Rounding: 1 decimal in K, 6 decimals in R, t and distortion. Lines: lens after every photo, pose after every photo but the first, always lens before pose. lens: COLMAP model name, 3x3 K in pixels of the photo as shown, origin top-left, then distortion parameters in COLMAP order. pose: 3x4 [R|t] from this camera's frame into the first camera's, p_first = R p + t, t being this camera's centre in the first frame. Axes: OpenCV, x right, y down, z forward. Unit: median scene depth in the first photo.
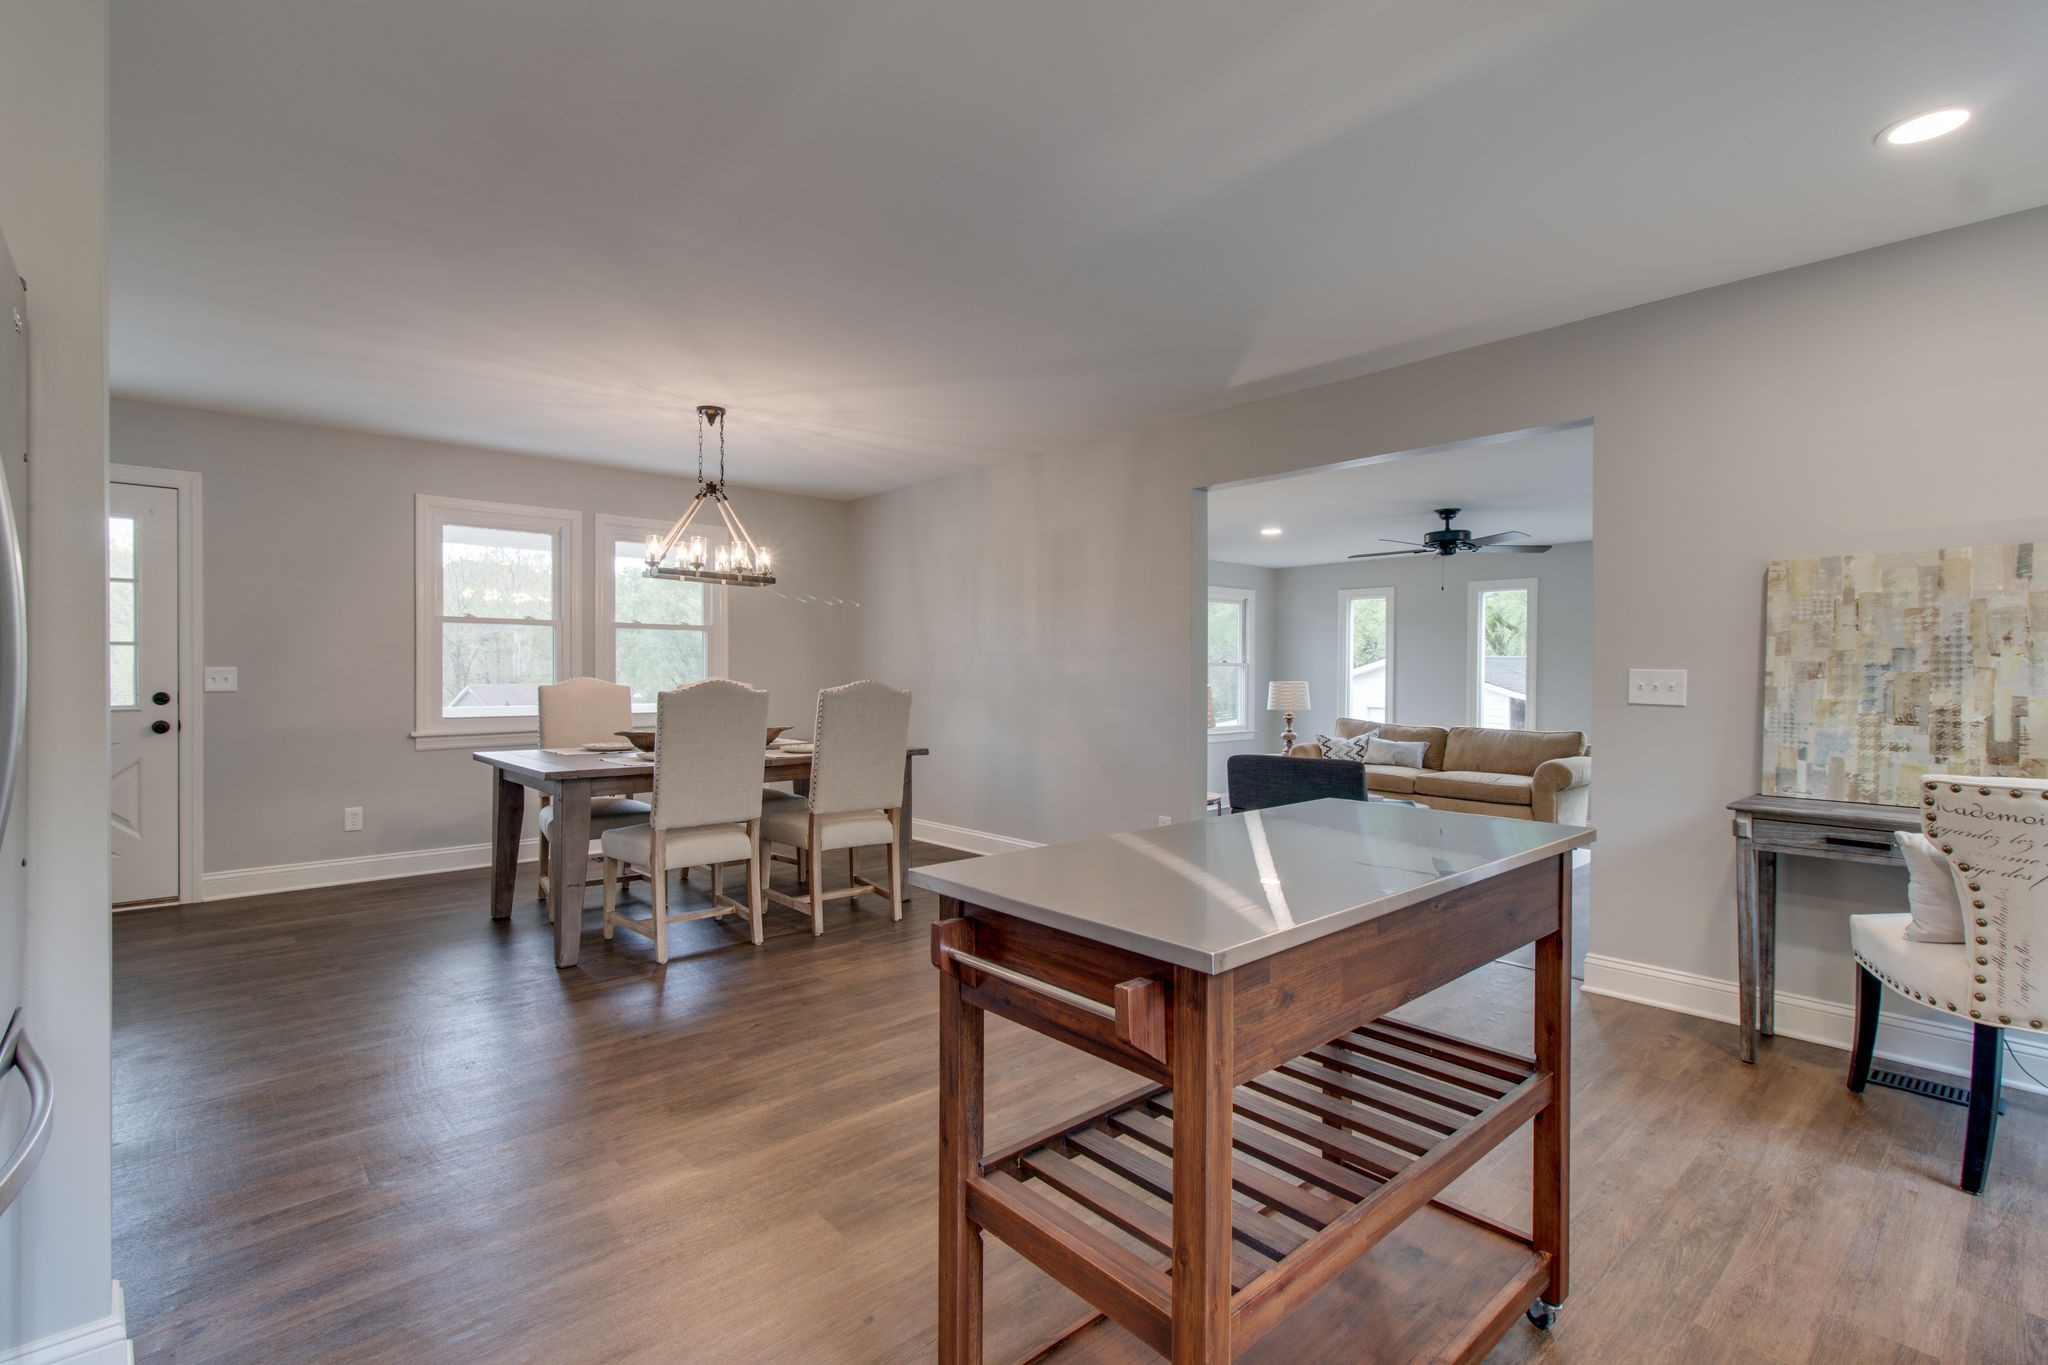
lens RADIAL K [[939.9, 0, 1019.9], [0, 939.9, 678.6], [0, 0, 1]] dist [-0.000856, 0.000593]
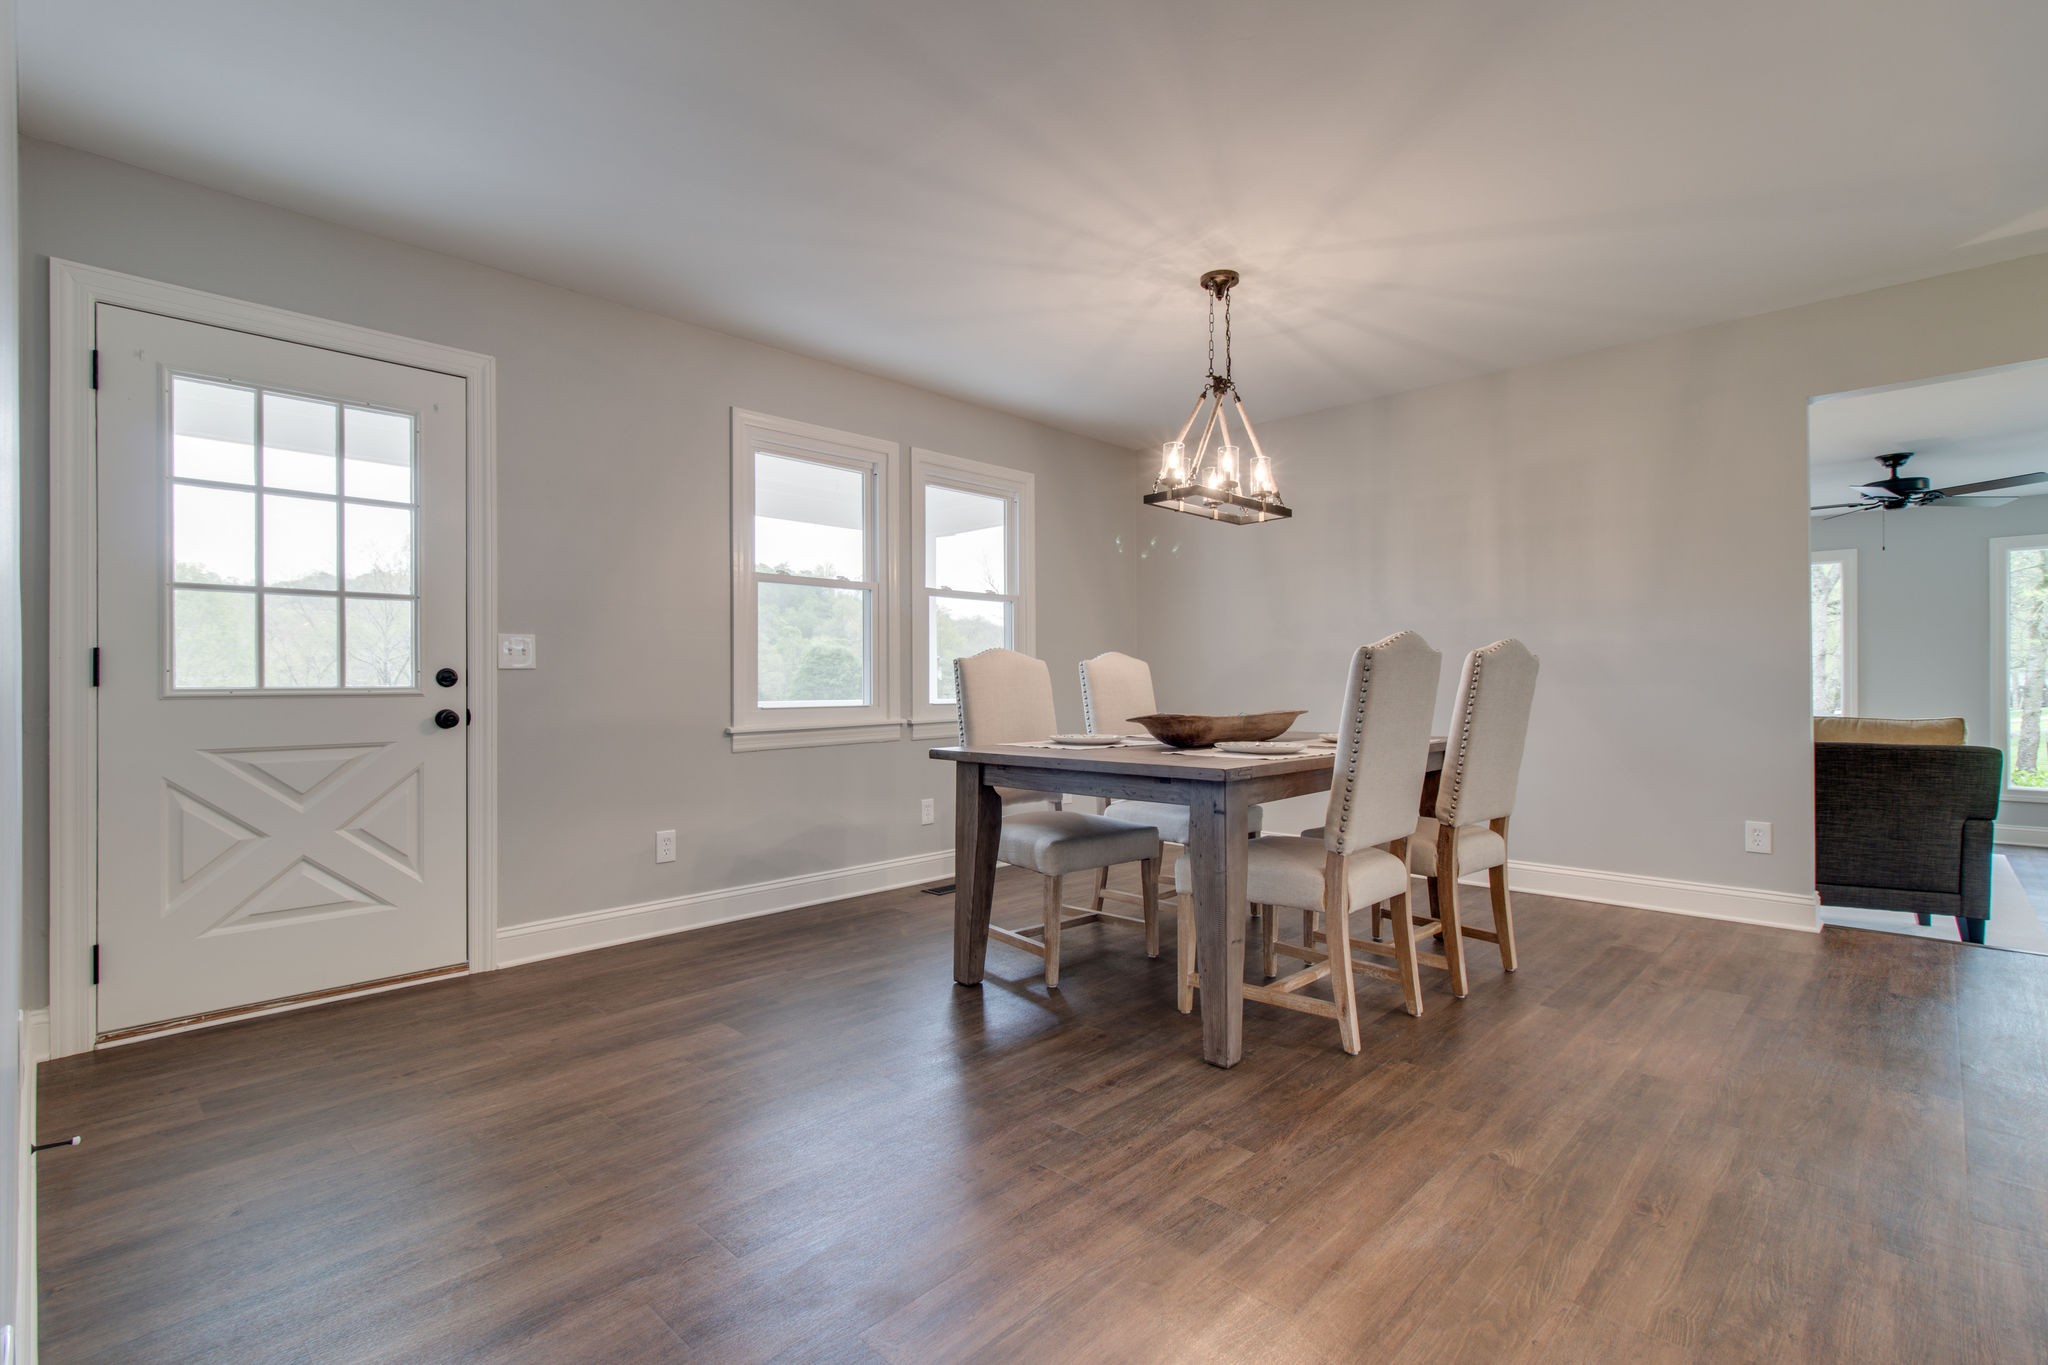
lens RADIAL K [[939.9, 0, 1019.9], [0, 939.9, 678.6], [0, 0, 1]] dist [-0.000856, 0.000593]
pose [[0.997874, -0.008920, 0.064561, -0.530041], [0.009634, 0.999896, -0.010757, 0.032979], [-0.064458, 0.011356, 0.997856, 0.278085]]
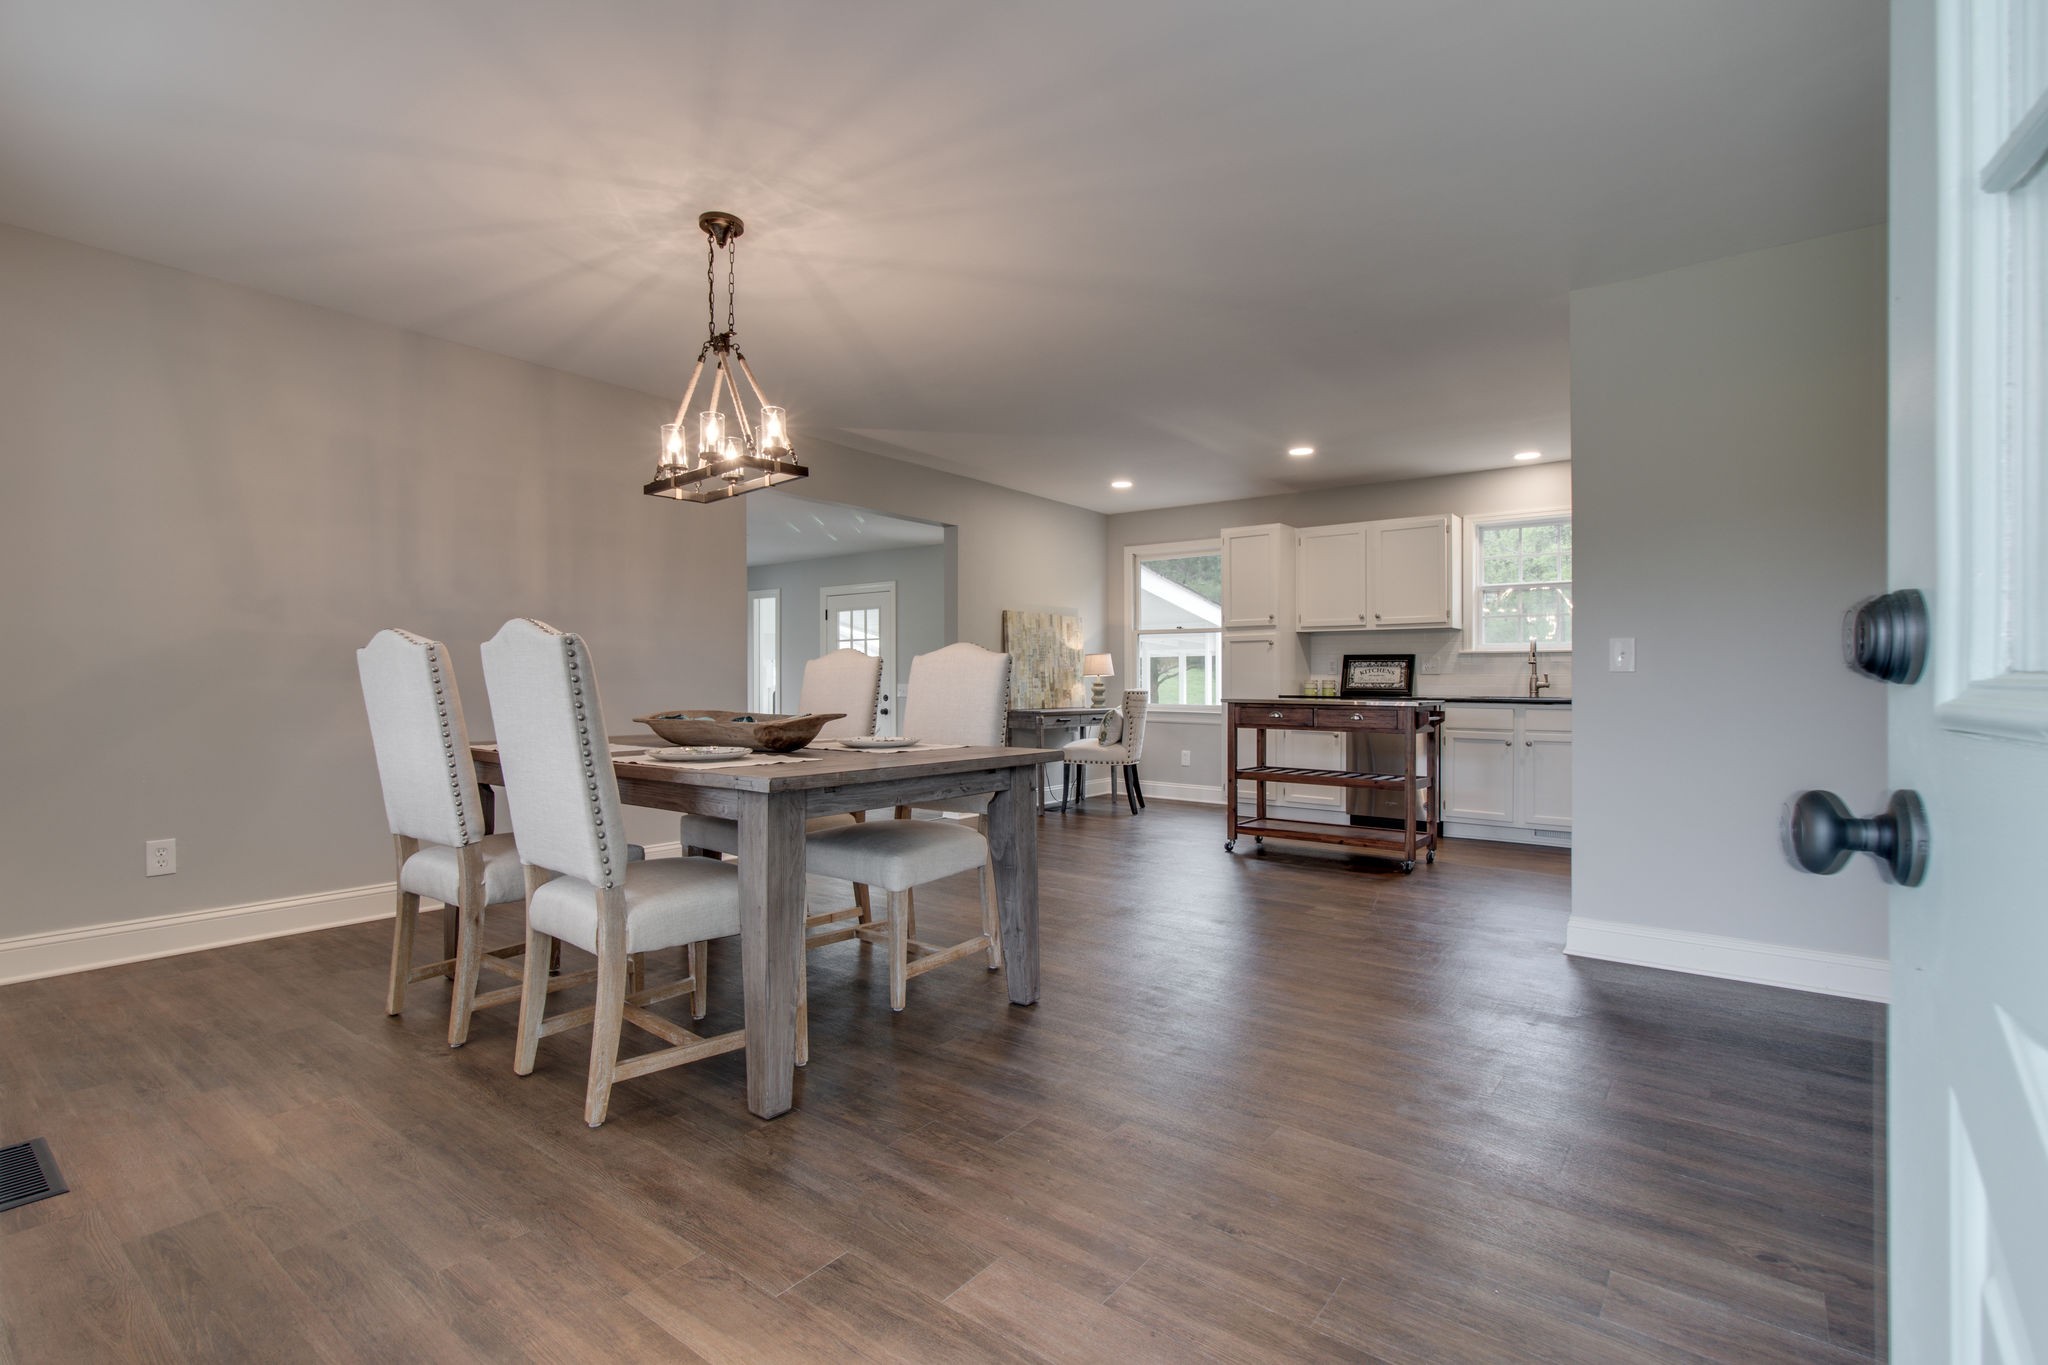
lens RADIAL K [[952.6, 0, 1008.3], [0, 952.6, 677.4], [0, 0, 1]] dist [-0.001577, -0.000764]
pose [[-0.169896, 0.002523, 0.985459, -1.002683], [0.006136, 0.999980, -0.001502, 0.030210], [-0.985443, 0.005792, -0.169908, 0.911953]]
